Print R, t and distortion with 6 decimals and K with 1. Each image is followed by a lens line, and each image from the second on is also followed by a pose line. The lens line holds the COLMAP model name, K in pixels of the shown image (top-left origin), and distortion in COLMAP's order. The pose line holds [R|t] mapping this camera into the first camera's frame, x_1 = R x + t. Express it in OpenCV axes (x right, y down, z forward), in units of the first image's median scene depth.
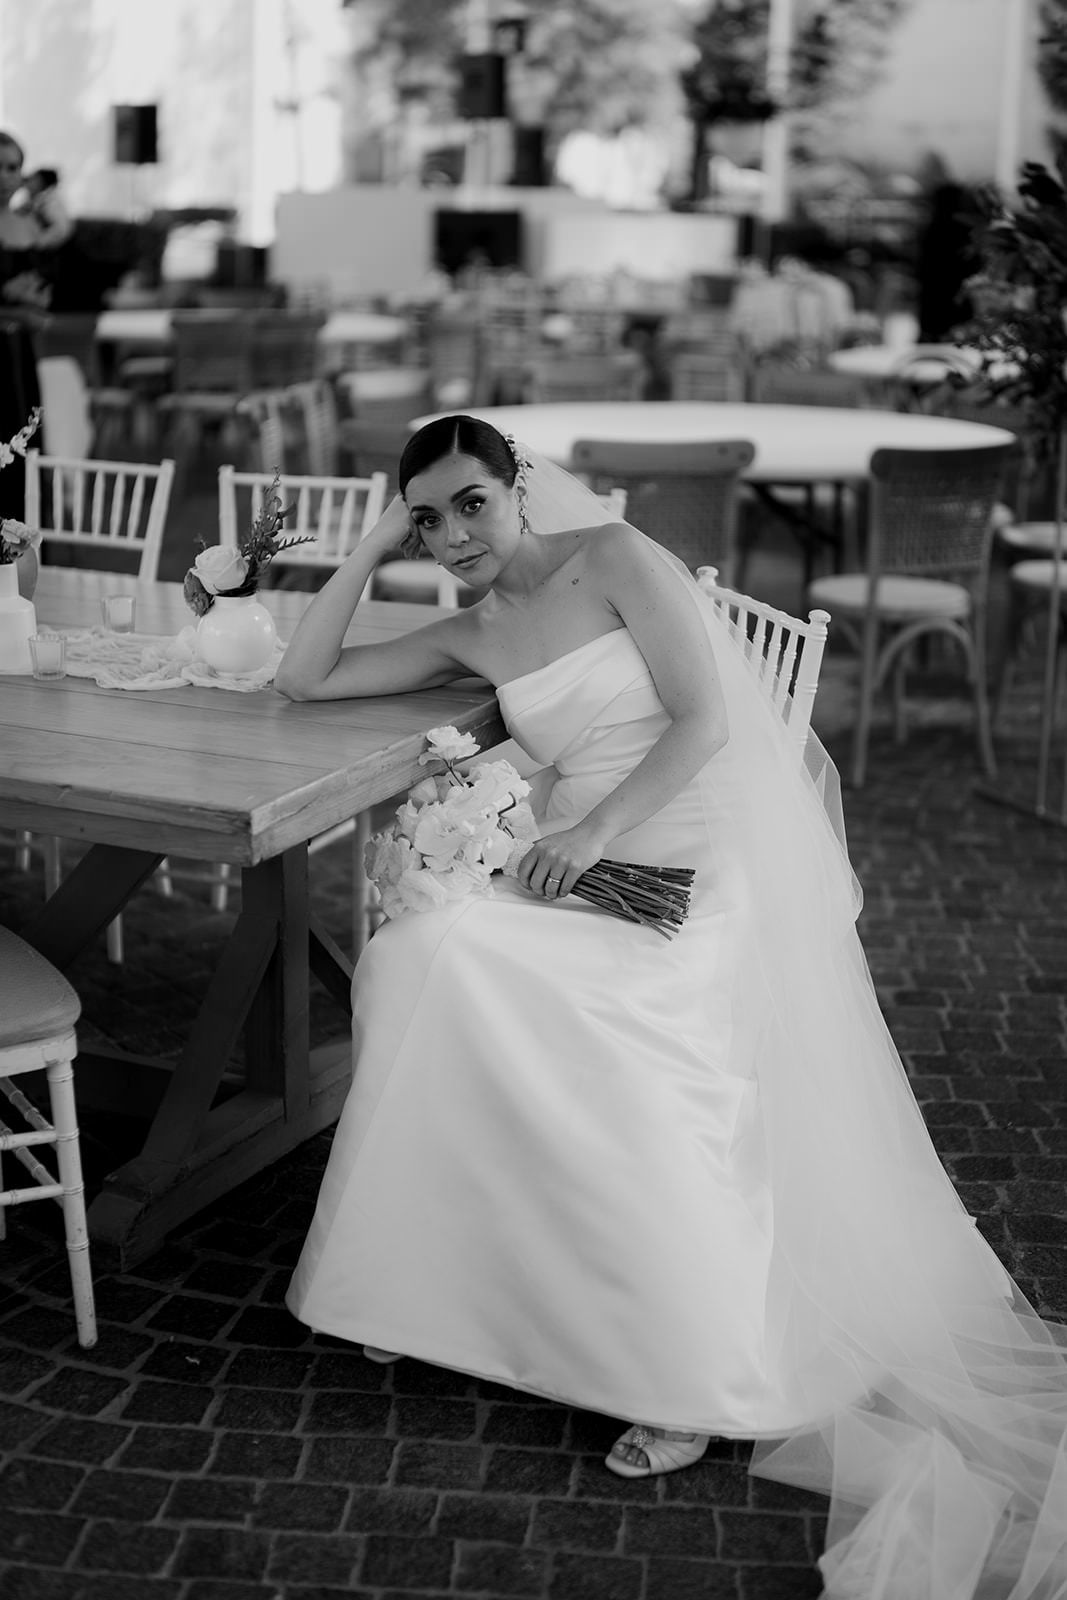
lens RADIAL K [[2246.9, 0, 518.6], [0, 2246.9, 801.9], [0, 0, 1]] dist [-0.097022, -0.049306]
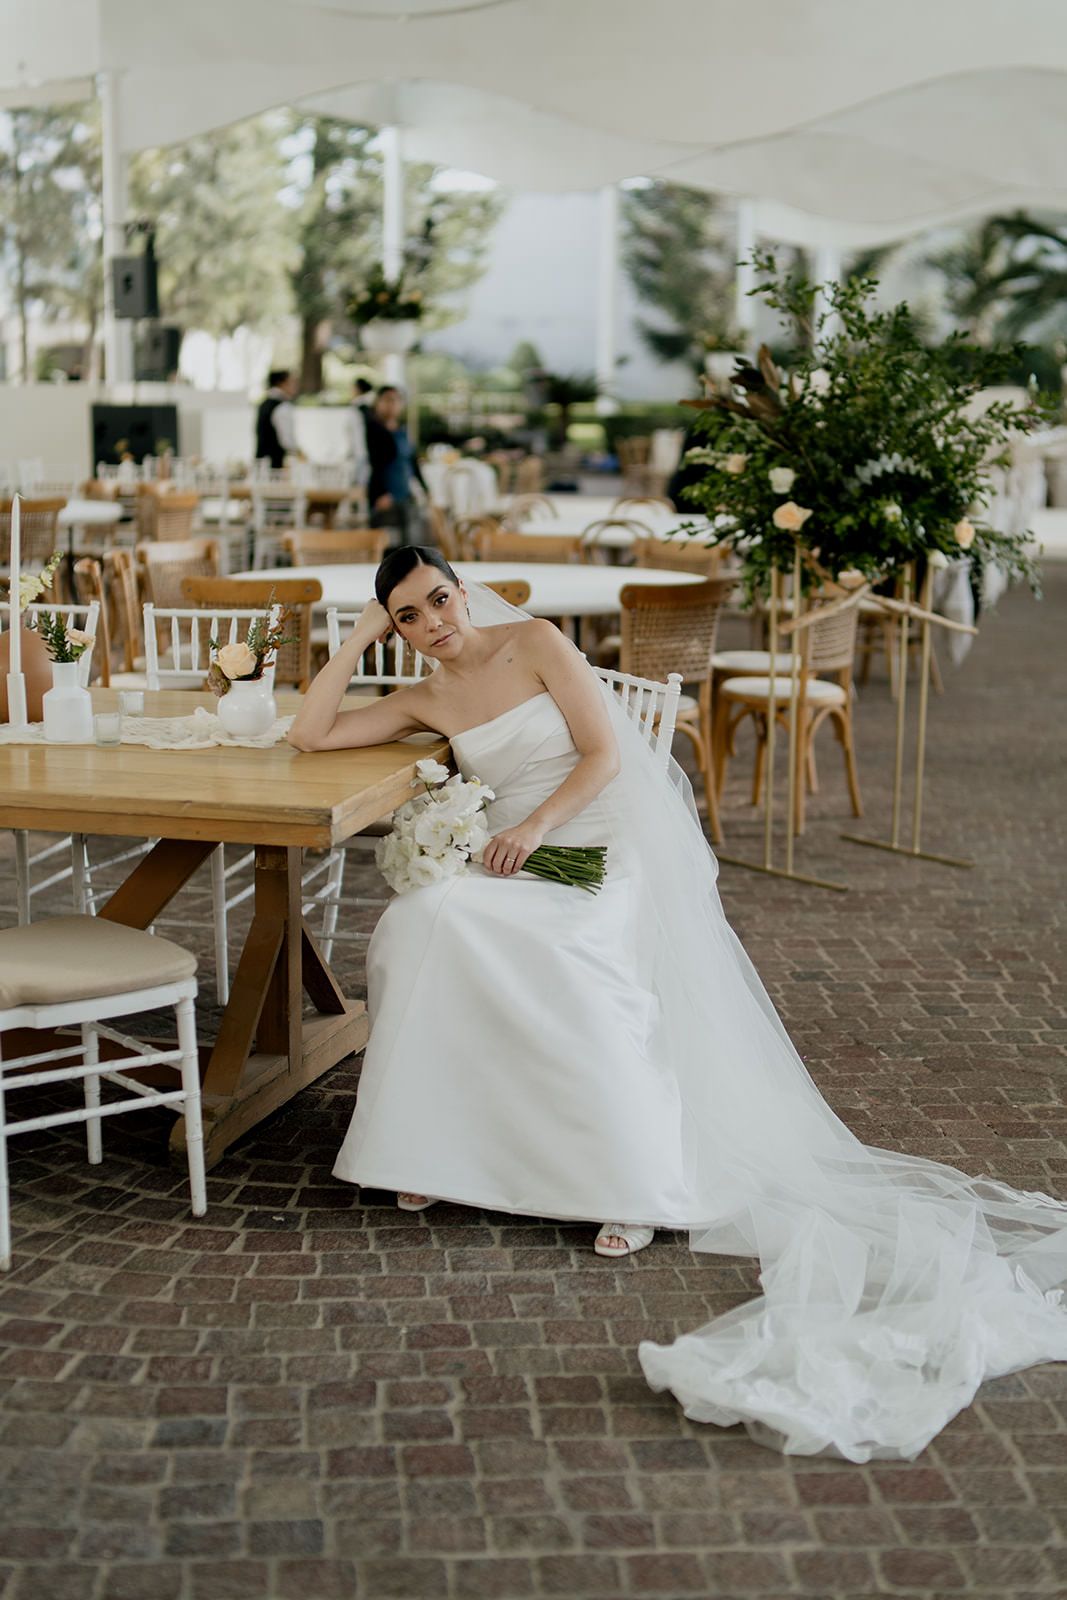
lens RADIAL K [[2295.5, 0, 493.4], [0, 2295.5, 791.6], [0, 0, 1]] dist [-0.076327, 0.040074]
pose [[0.984634, -0.037662, 0.170523, -0.236332], [0.053071, 0.994818, -0.086724, 0.112608], [-0.166373, 0.094441, 0.981530, -0.419489]]
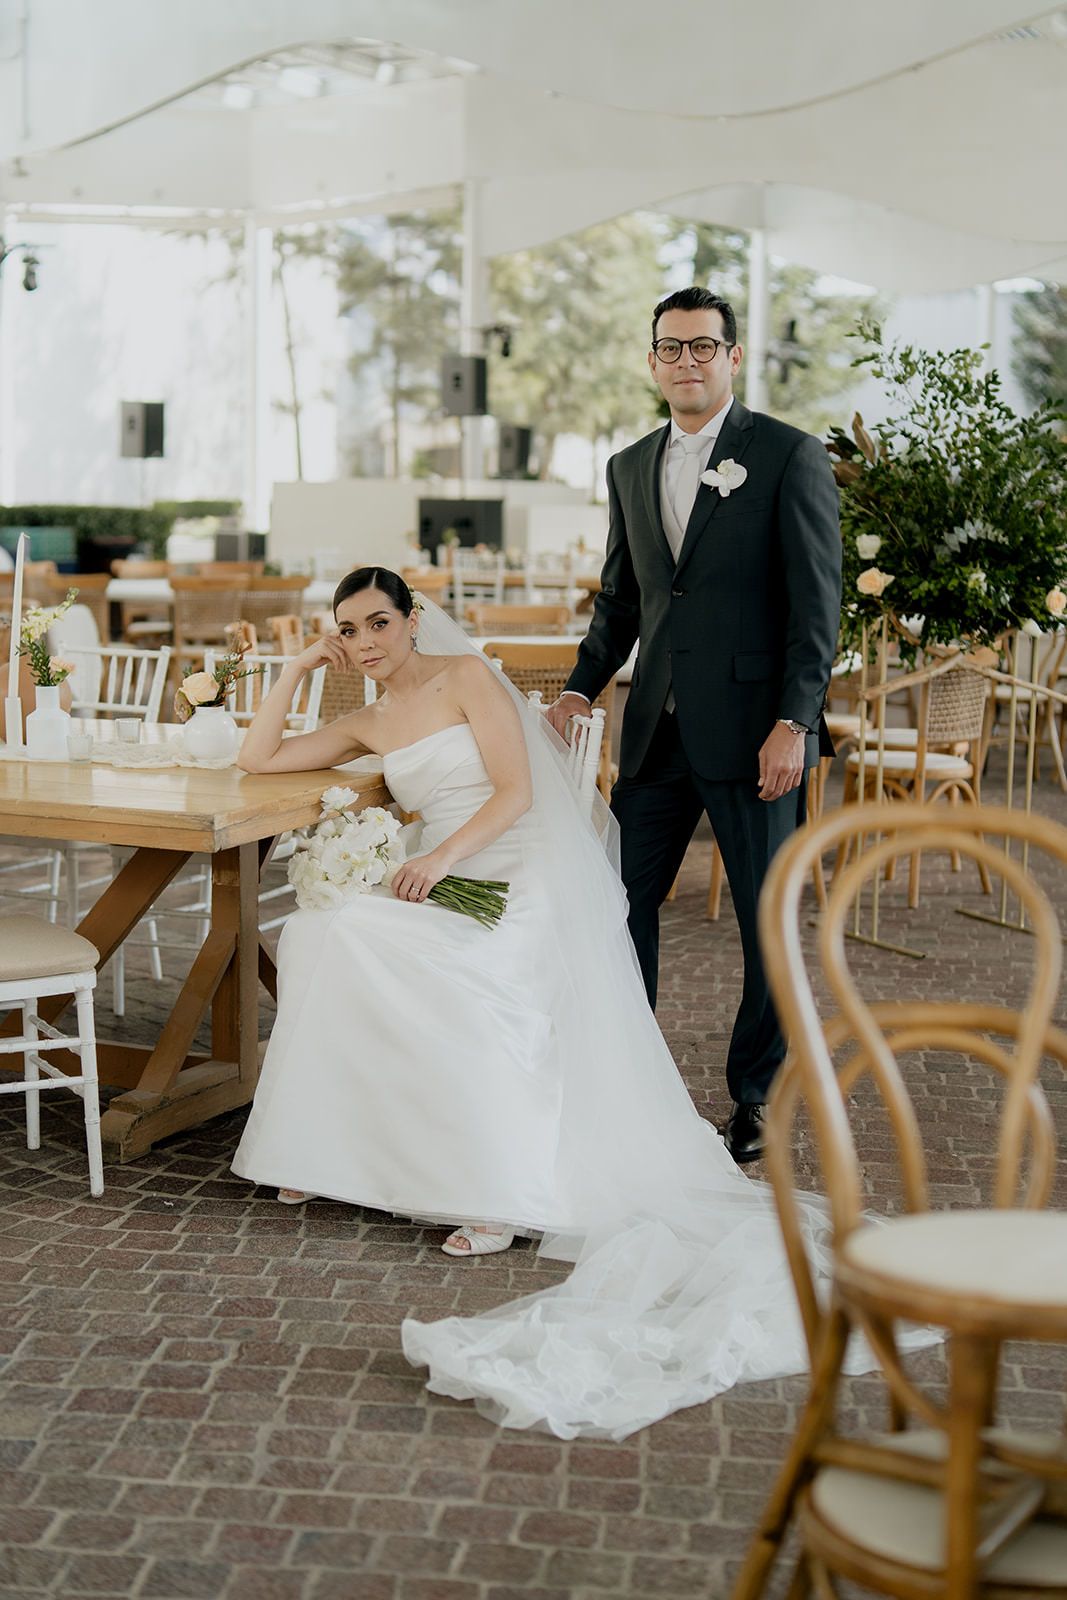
lens RADIAL K [[2340.5, 0, 533.5], [0, 2340.5, 800.0], [0, 0, 1]] dist [-0.083998, -0.052507]
pose [[1.000000, -0.000555, 0.000391, 0.089054], [0.000604, 0.990270, -0.139156, 0.192547], [-0.000310, 0.139156, 0.990270, -0.529174]]
